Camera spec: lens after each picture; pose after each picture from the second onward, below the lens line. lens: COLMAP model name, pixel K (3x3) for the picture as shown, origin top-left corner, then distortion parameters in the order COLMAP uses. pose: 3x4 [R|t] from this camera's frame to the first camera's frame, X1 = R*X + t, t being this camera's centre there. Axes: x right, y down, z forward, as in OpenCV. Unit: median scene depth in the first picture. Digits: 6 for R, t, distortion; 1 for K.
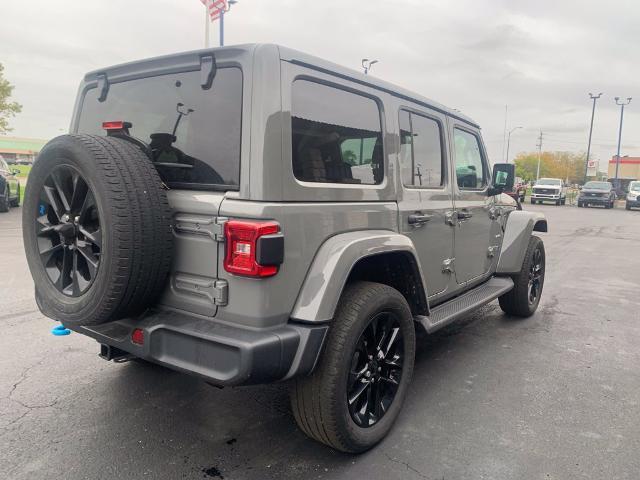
lens RADIAL K [[496.6, 0, 316.9], [0, 496.6, 237.3], [0, 0, 1]] dist [0.033812, -0.025337]
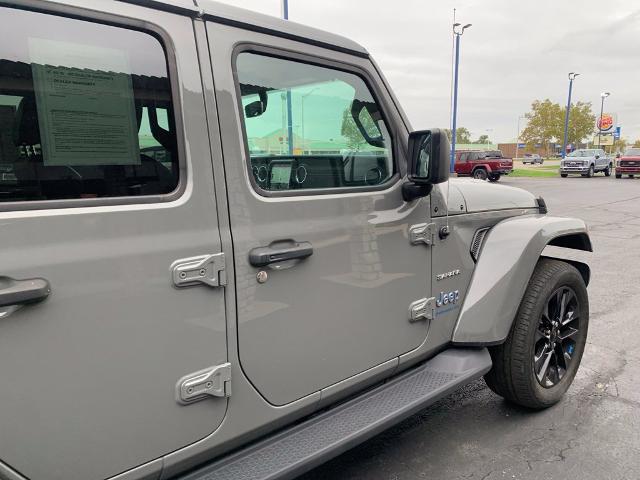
lens RADIAL K [[483.1, 0, 316.9], [0, 483.1, 240.1], [0, 0, 1]] dist [-0.008220, 0.004682]
pose [[0.970141, -0.013041, -0.242191, 0.335148], [0.023396, 0.998929, 0.039928, -0.057115], [0.241410, -0.044402, 0.969407, 0.469857]]
